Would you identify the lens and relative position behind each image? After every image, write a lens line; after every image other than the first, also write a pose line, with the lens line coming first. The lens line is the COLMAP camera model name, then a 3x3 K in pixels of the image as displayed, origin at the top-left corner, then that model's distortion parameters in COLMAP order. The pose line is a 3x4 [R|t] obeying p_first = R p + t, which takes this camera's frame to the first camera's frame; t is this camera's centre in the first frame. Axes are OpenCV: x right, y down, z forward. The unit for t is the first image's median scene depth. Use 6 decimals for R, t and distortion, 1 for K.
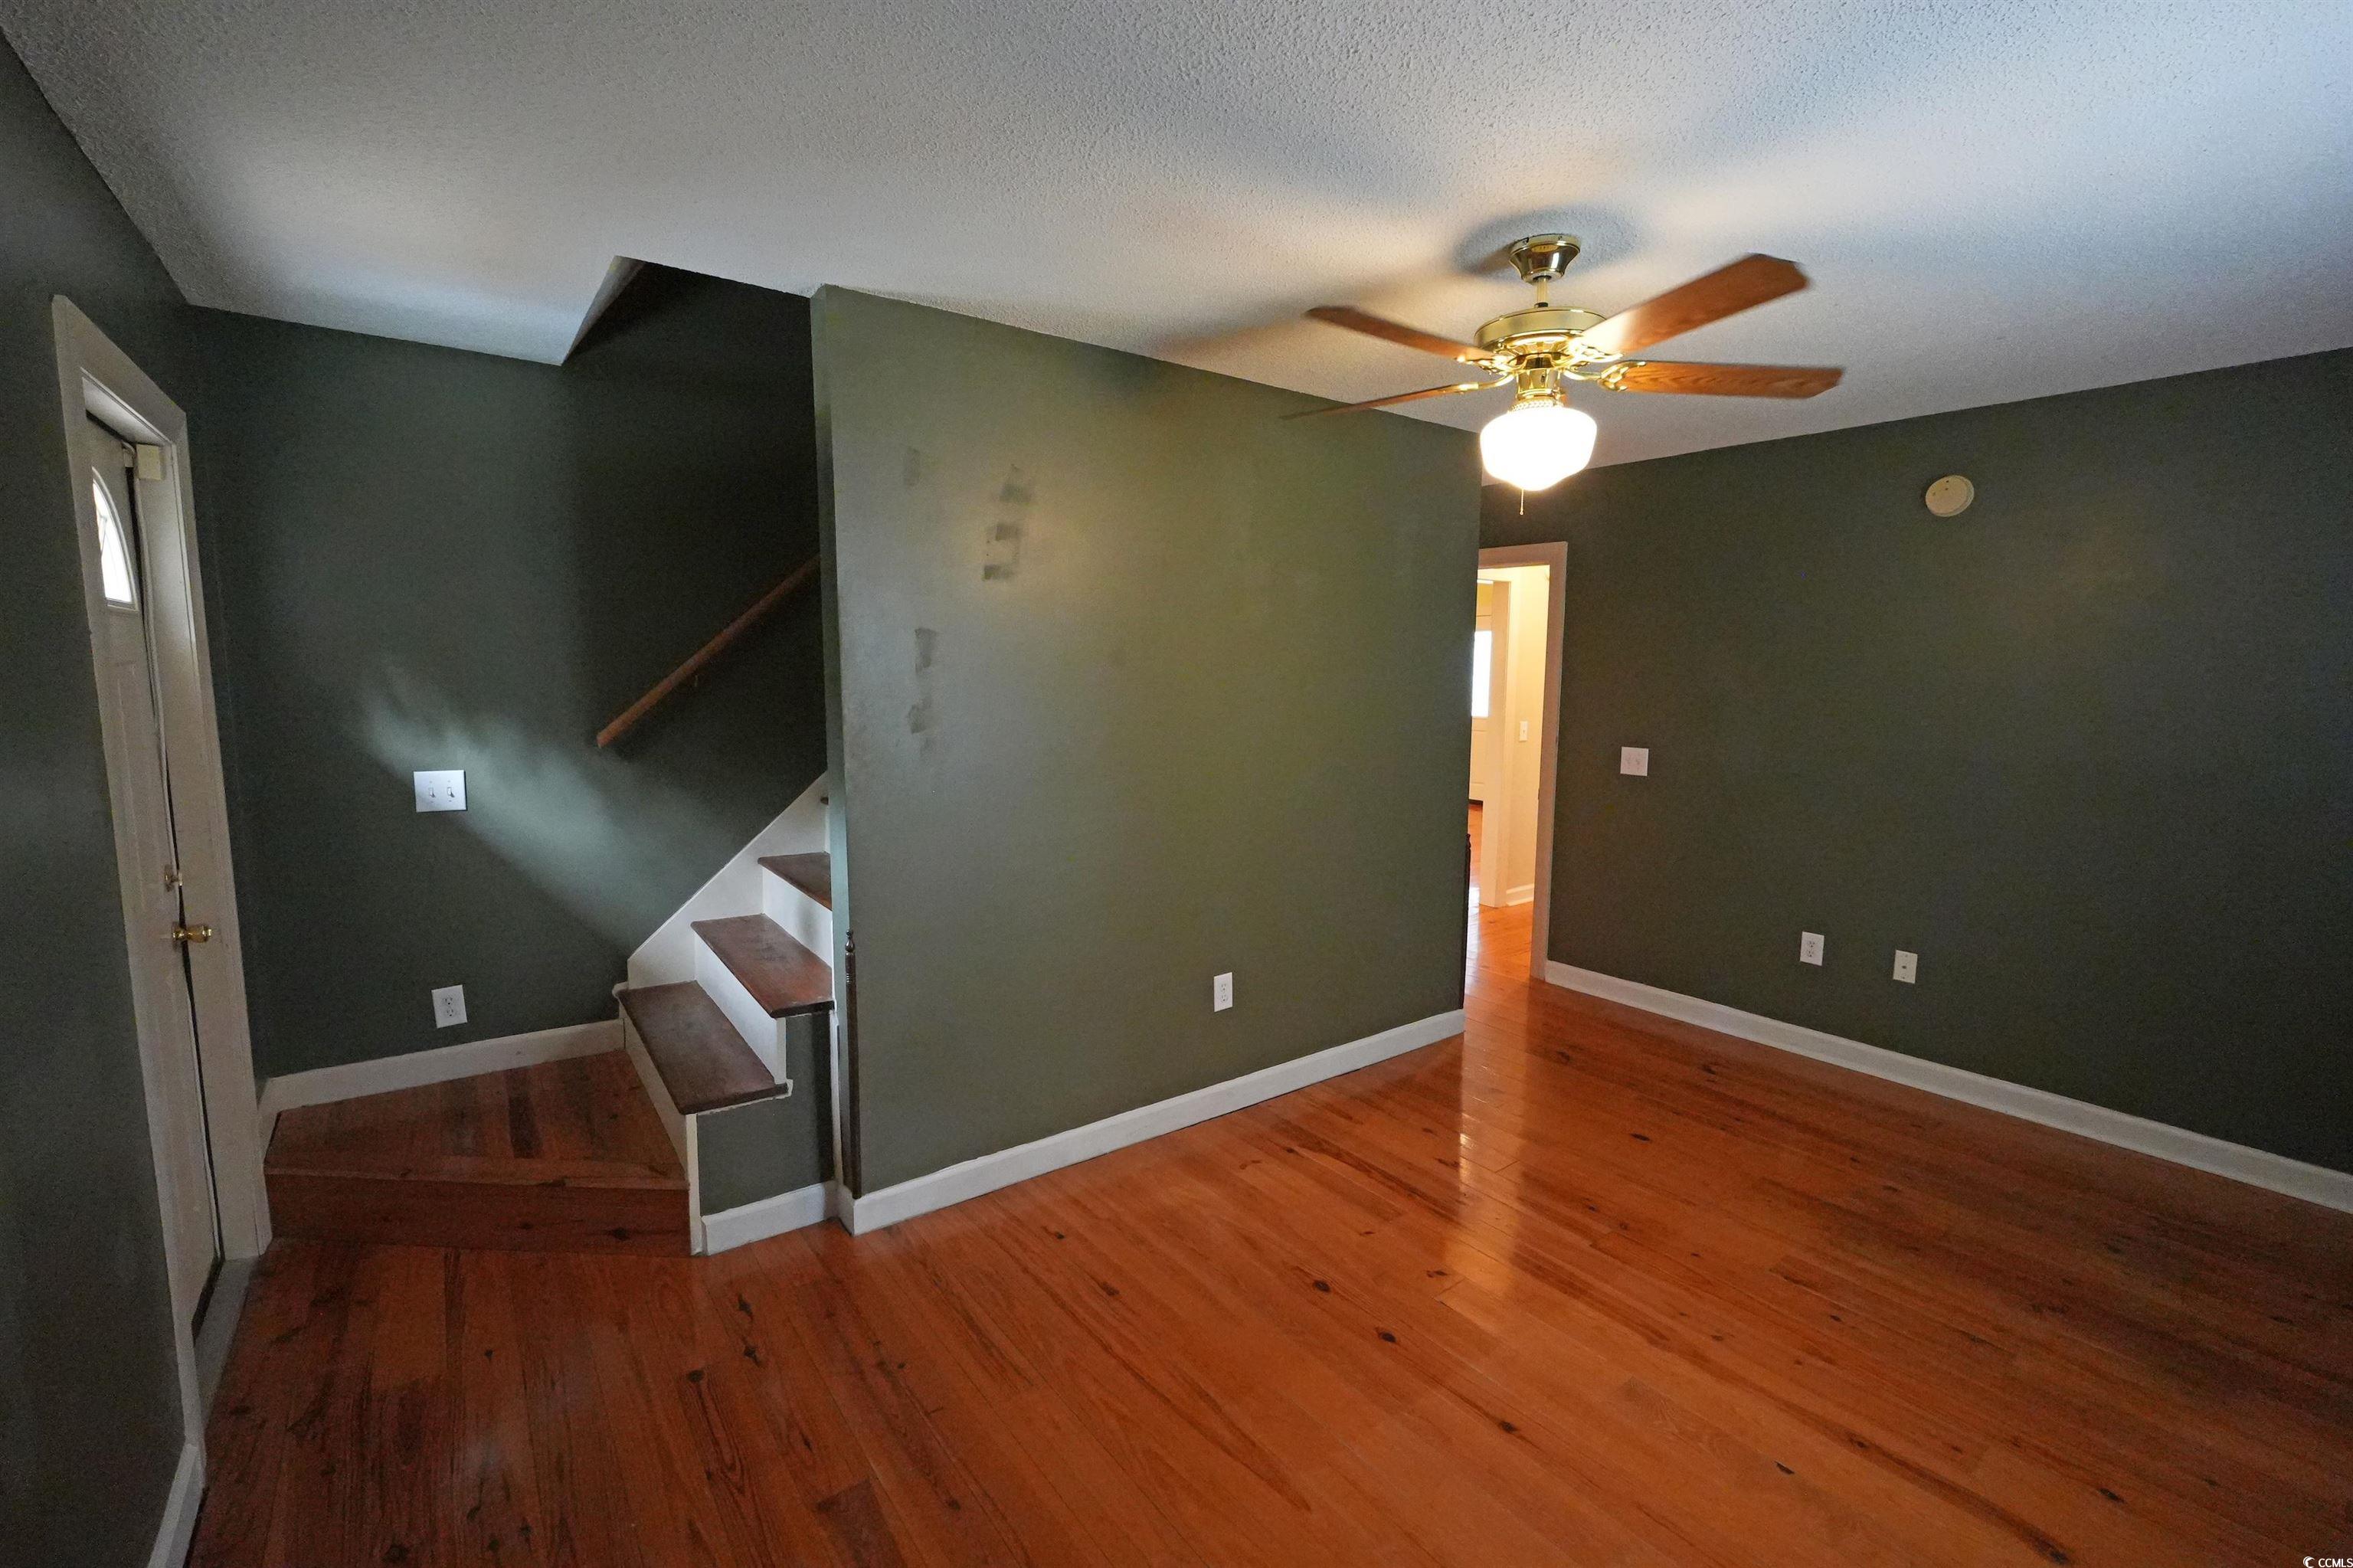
lens RADIAL K [[994.5, 0, 1165.3], [0, 994.5, 787.3], [0, 0, 1]] dist [-0.005486, 0.000793]
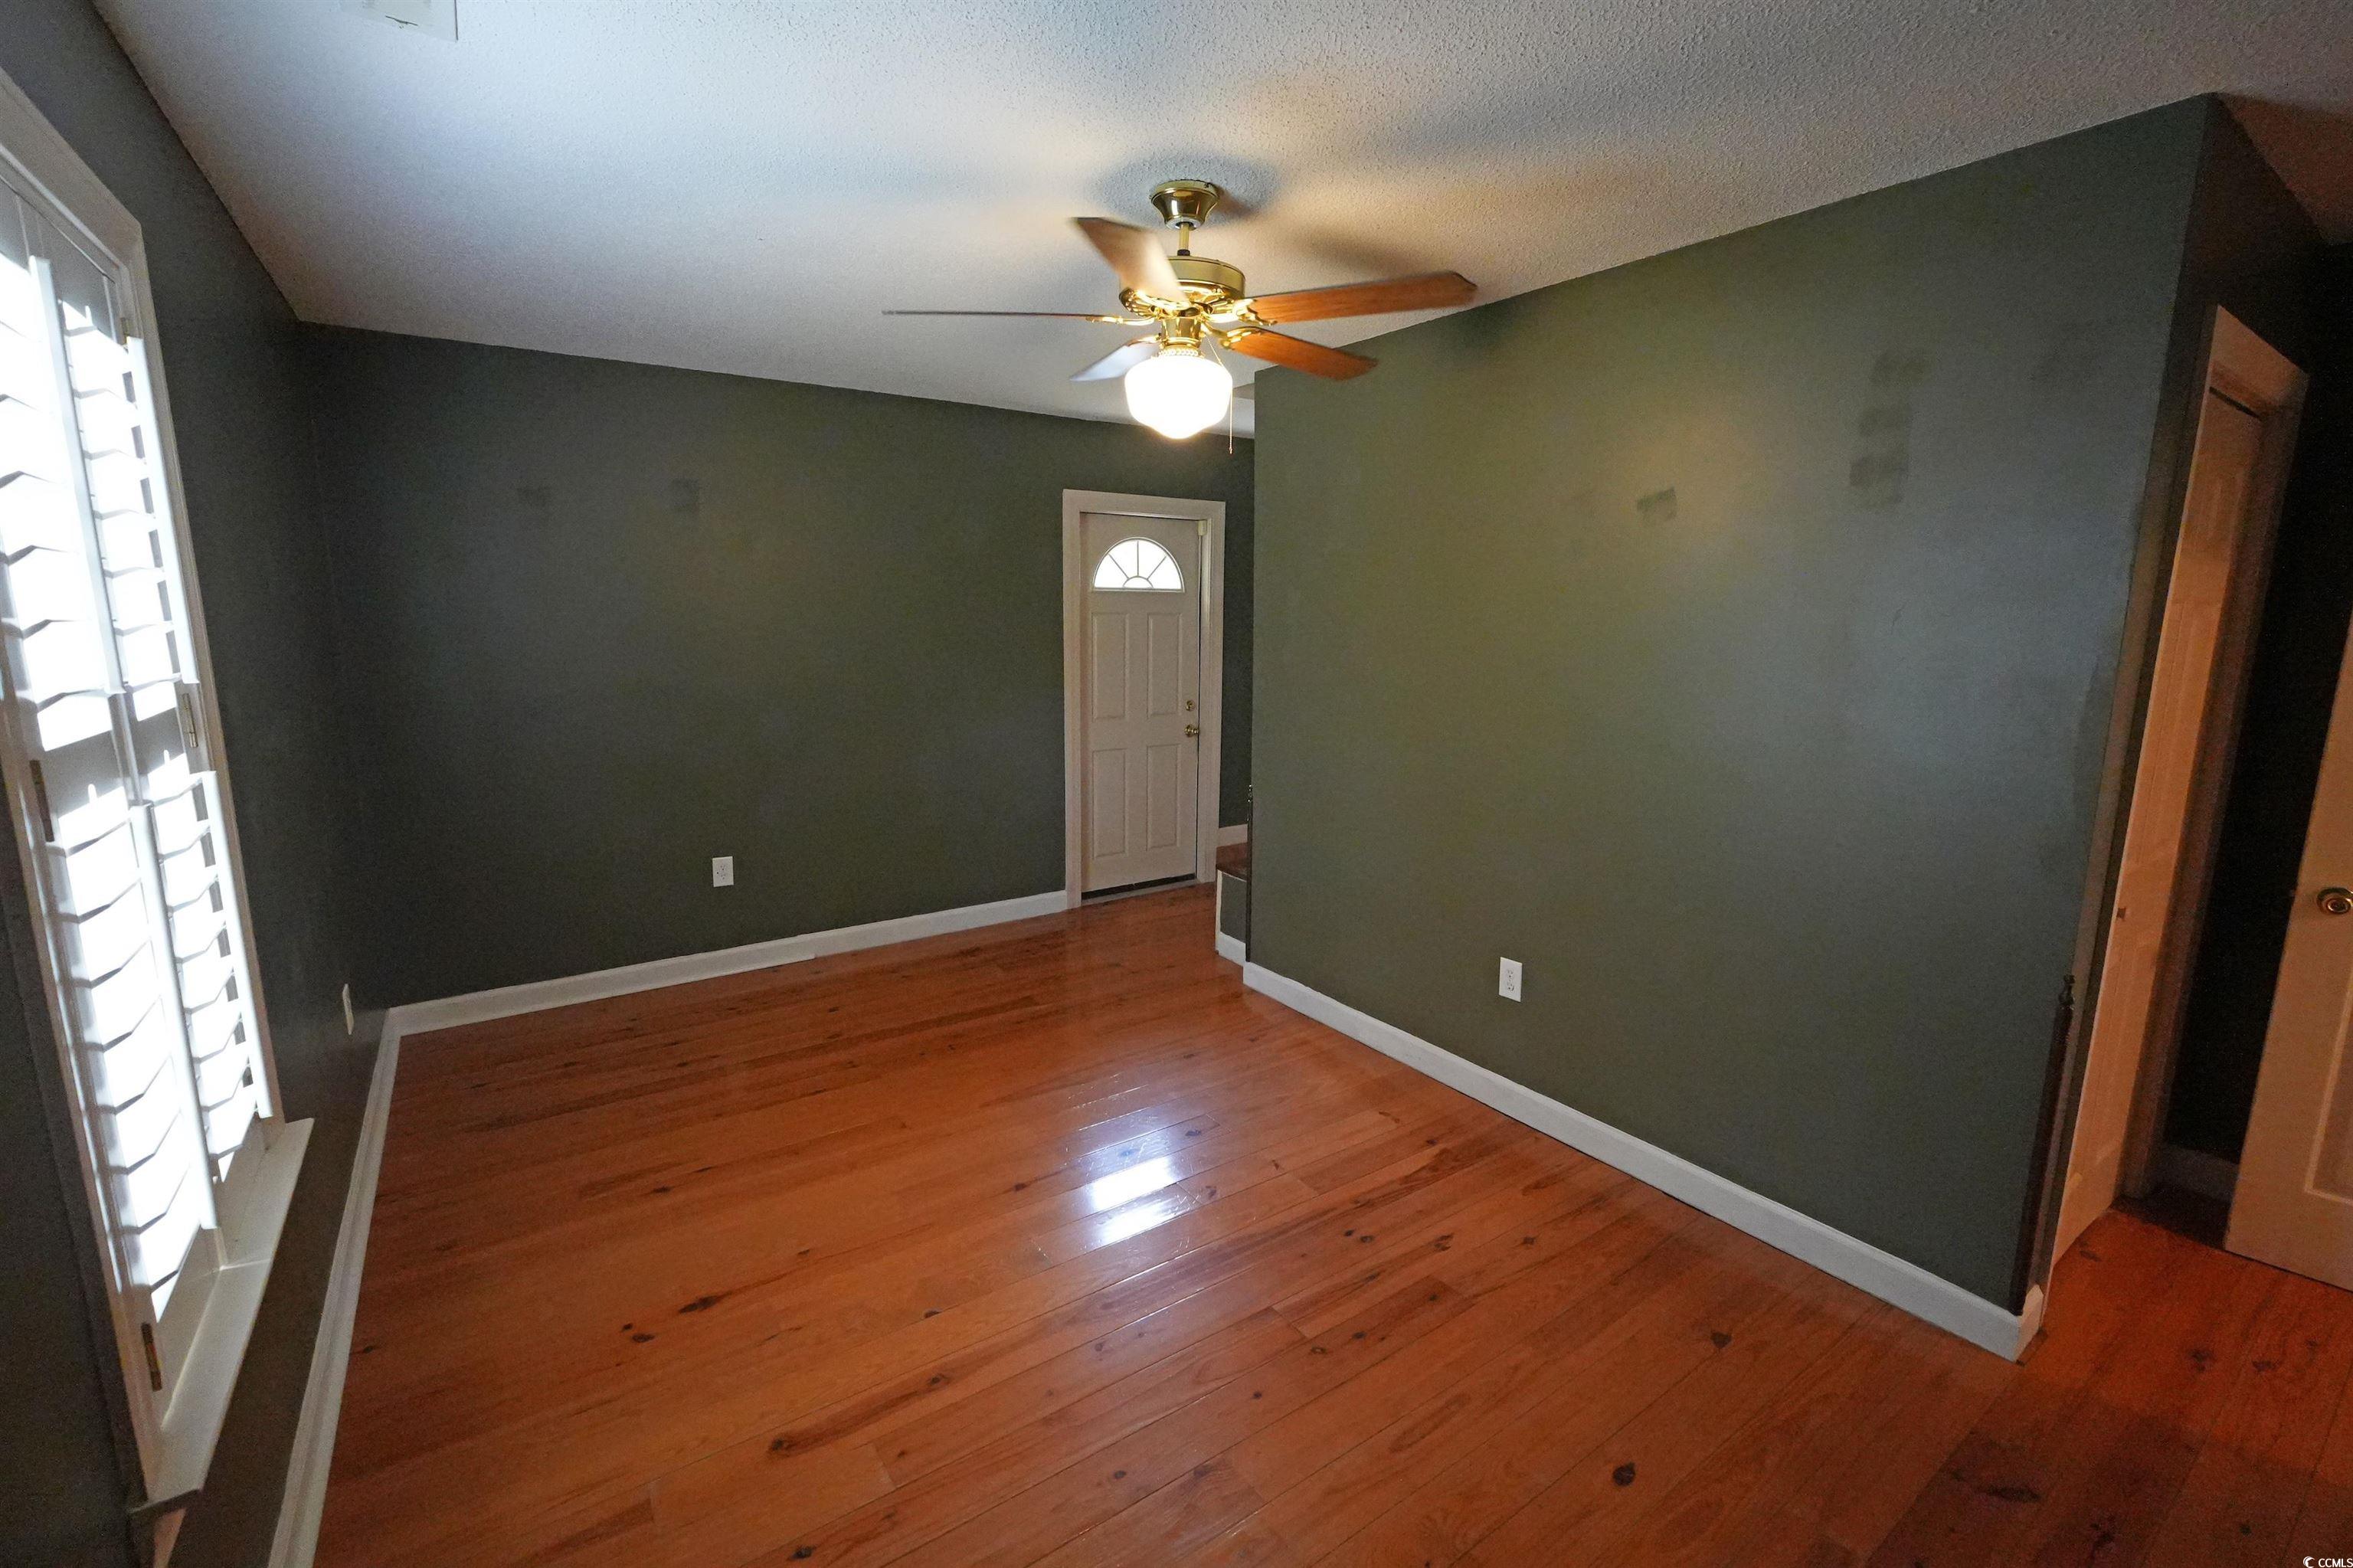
lens RADIAL K [[994.5, 0, 1187.6], [0, 994.5, 785.7], [0, 0, 1]] dist [-0.005486, 0.000793]
pose [[-0.021186, 0.162512, -0.986479, 1.099632], [-0.133588, 0.977393, 0.163884, -0.090402], [0.990810, 0.135254, 0.001003, 0.806186]]
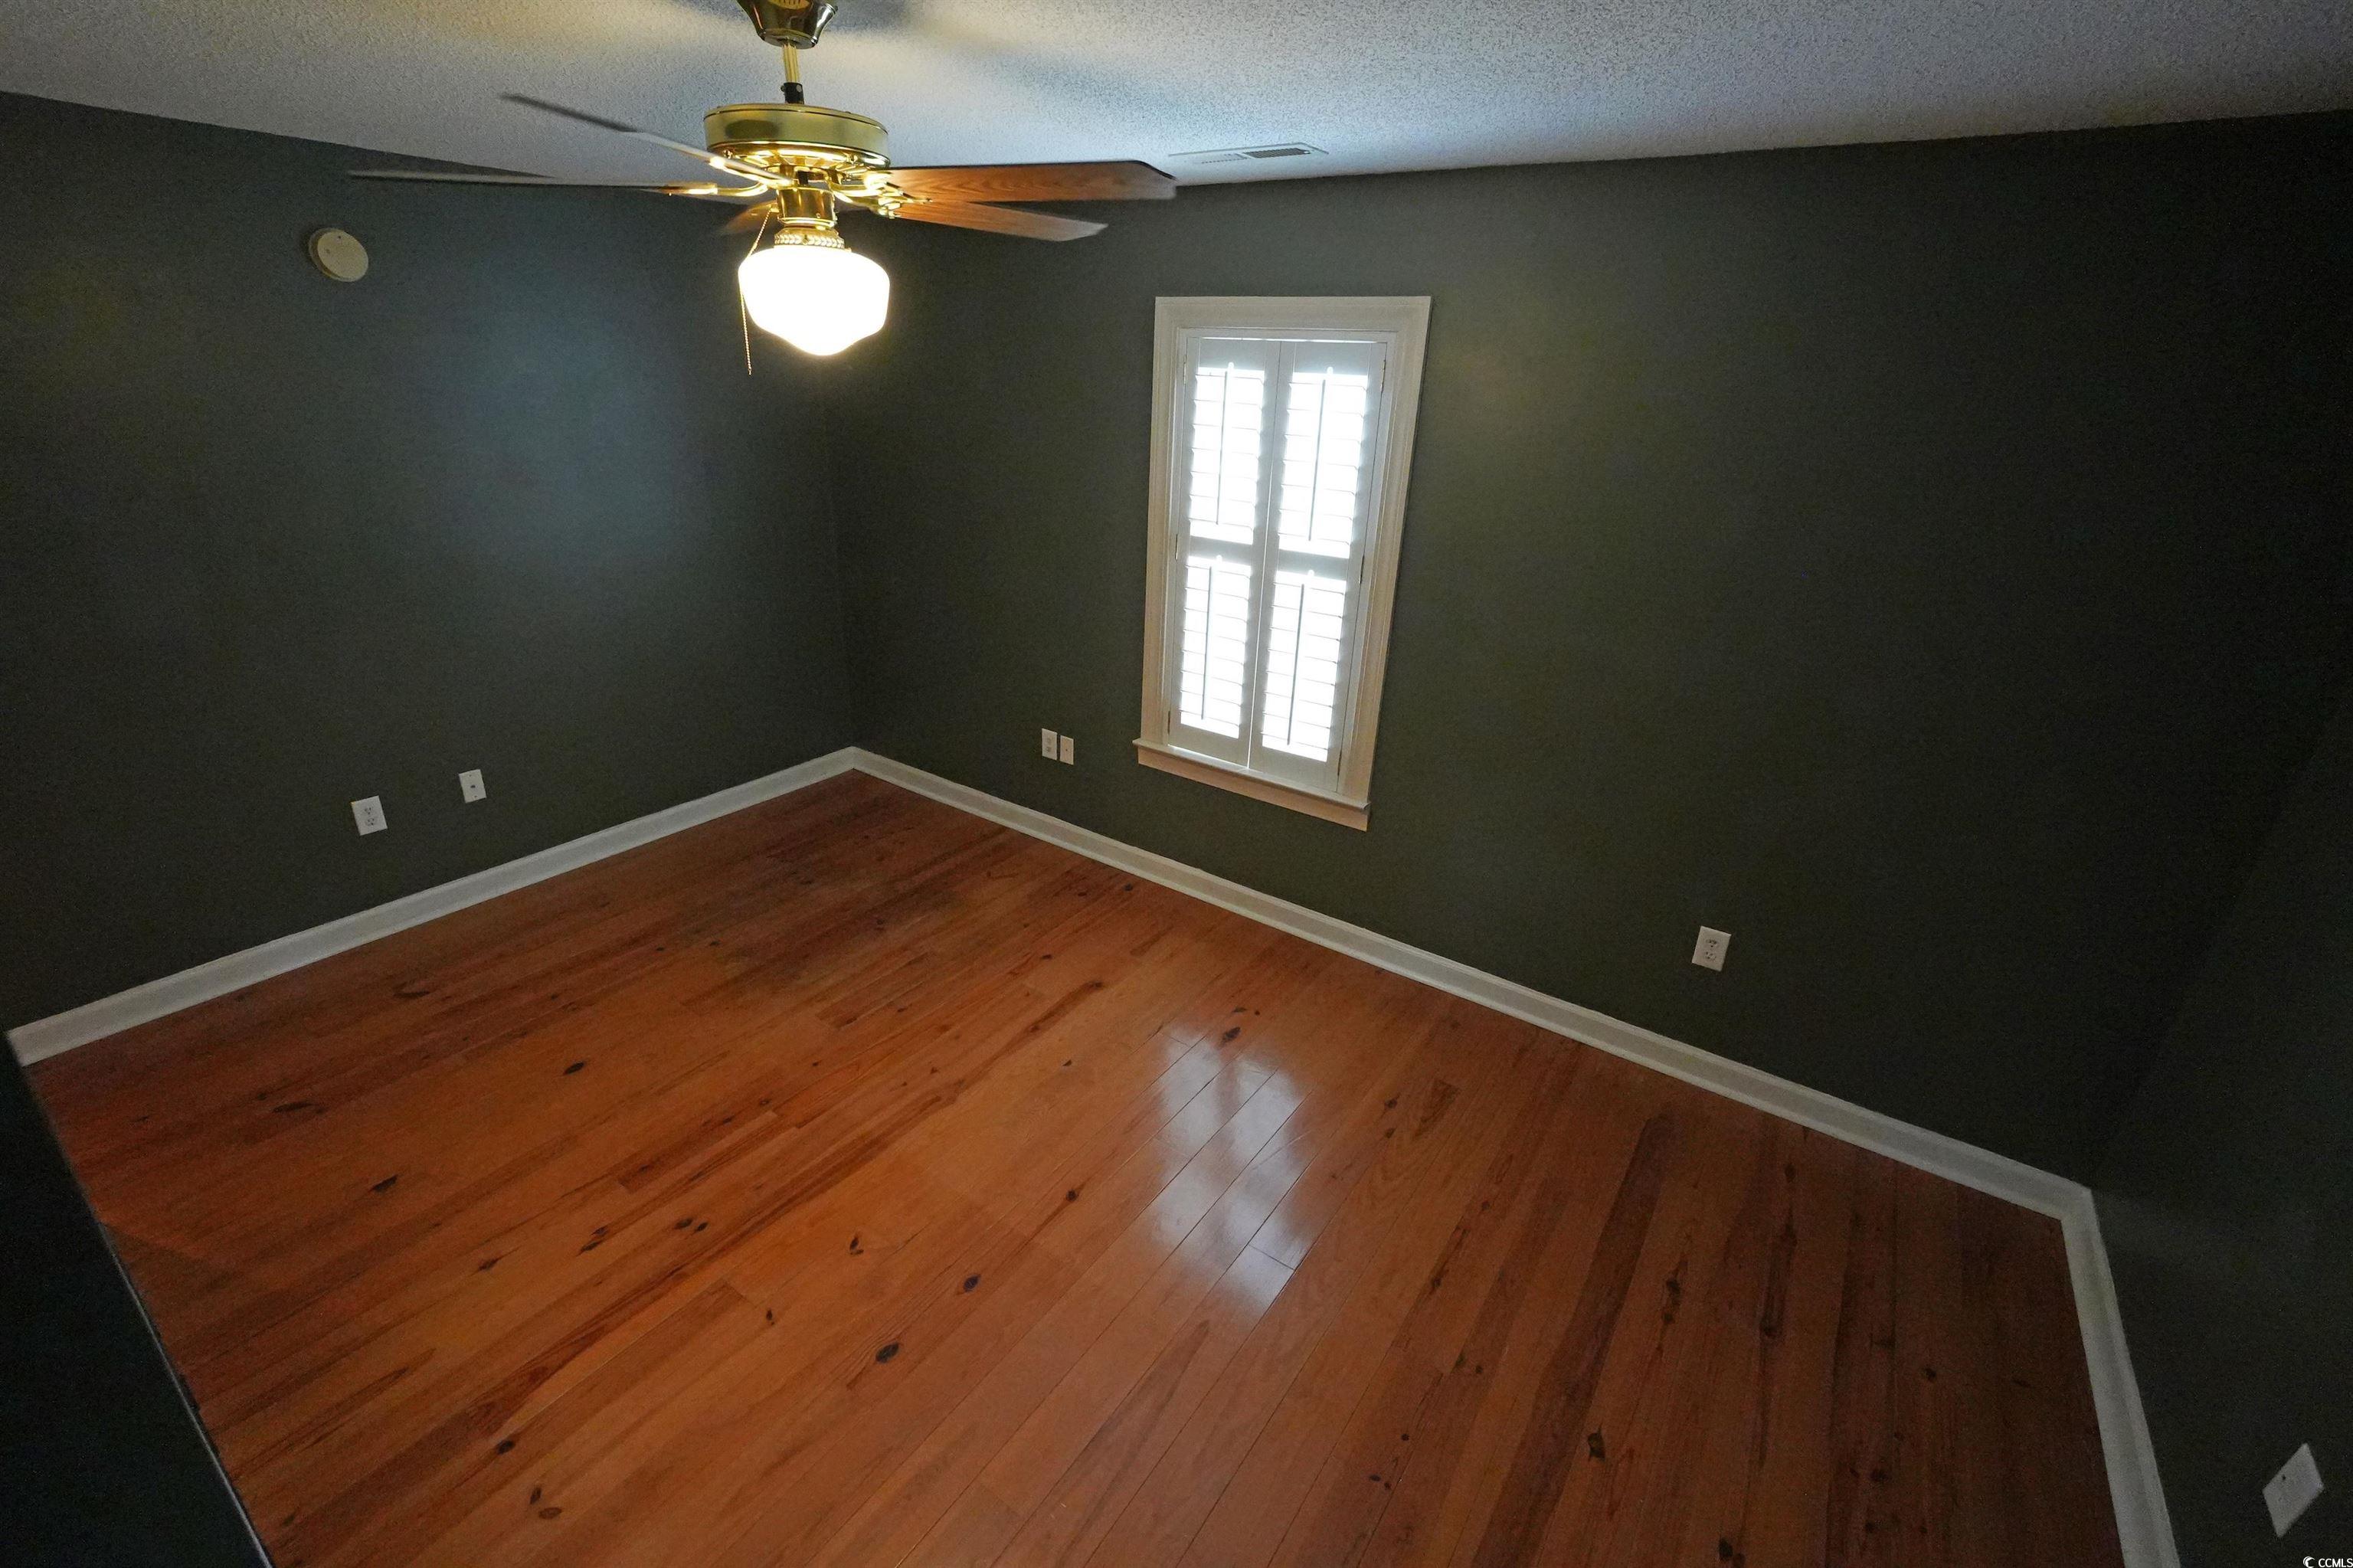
lens RADIAL K [[994.5, 0, 1170.9], [0, 994.5, 783.9], [0, 0, 1]] dist [-0.005486, 0.000793]
pose [[-0.313285, -0.386934, 0.867257, -0.394921], [0.081617, 0.898880, 0.430526, -0.233818], [-0.946145, 0.205661, -0.250025, 0.763352]]
